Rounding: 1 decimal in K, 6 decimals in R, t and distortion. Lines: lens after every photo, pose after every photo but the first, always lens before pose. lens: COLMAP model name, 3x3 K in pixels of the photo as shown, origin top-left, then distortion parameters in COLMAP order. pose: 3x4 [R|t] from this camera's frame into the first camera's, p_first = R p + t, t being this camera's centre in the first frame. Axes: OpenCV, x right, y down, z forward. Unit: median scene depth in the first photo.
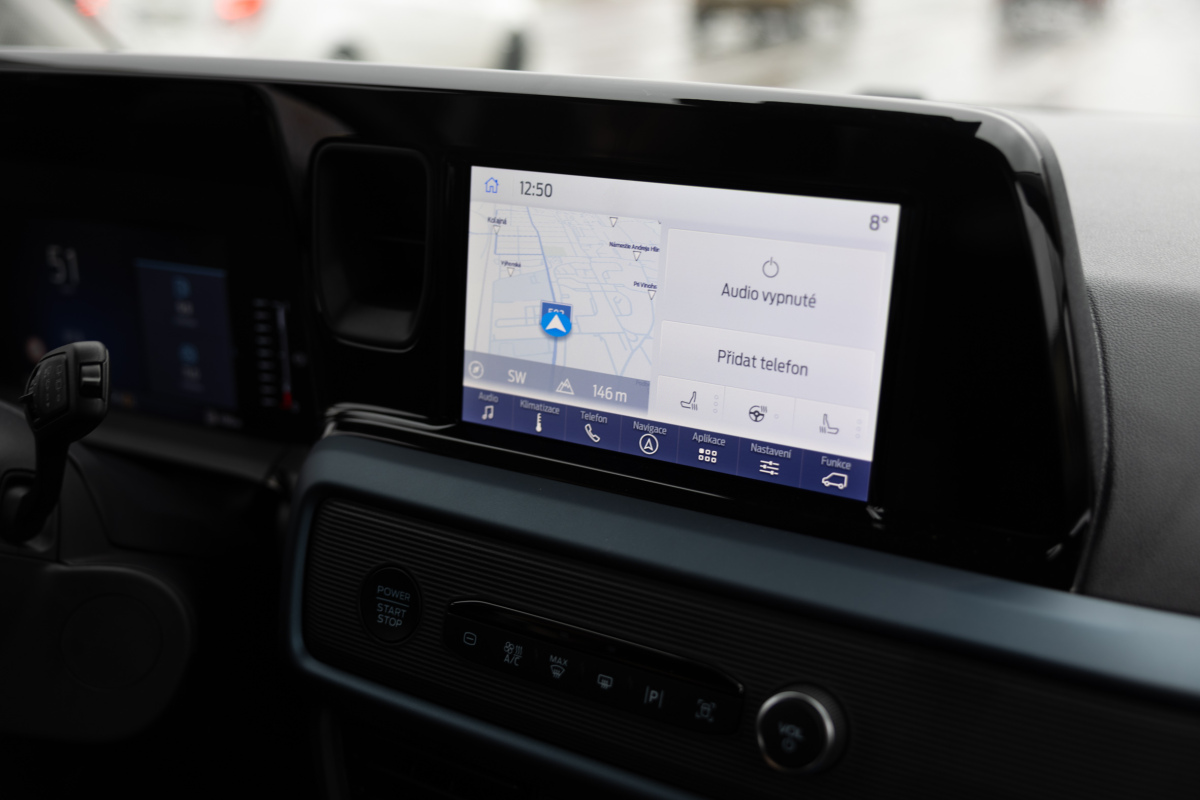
lens RADIAL K [[1335.8, 0, 596.6], [0, 1335.8, 398.9], [0, 0, 1]] dist [0.023198, 0.000000]
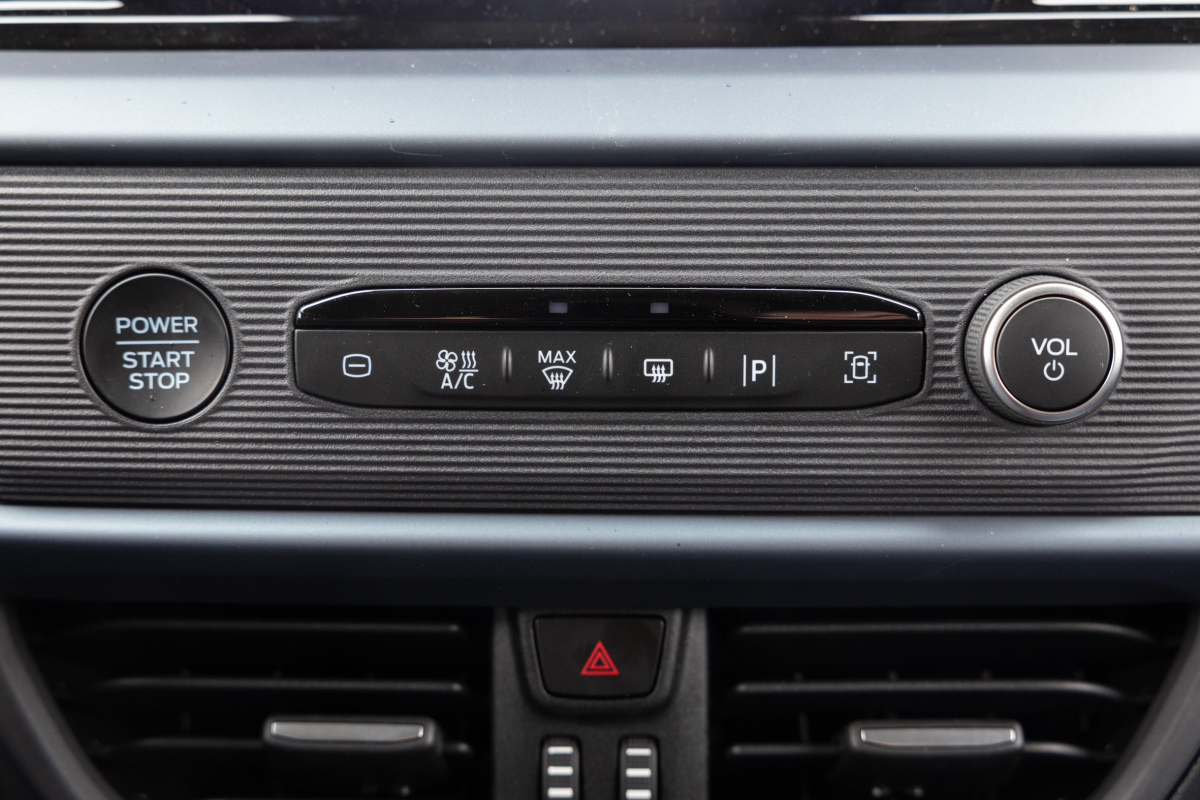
lens RADIAL K [[1835.1, 0, 573.2], [0, 1835.1, 431.6], [0, 0, 1]] dist [-0.018001, 0.000000]
pose [[0.873460, -0.220851, 0.433926, -0.320321], [0.163815, 0.972553, 0.165245, 0.095504], [-0.458511, -0.073252, 0.885665, 0.313398]]
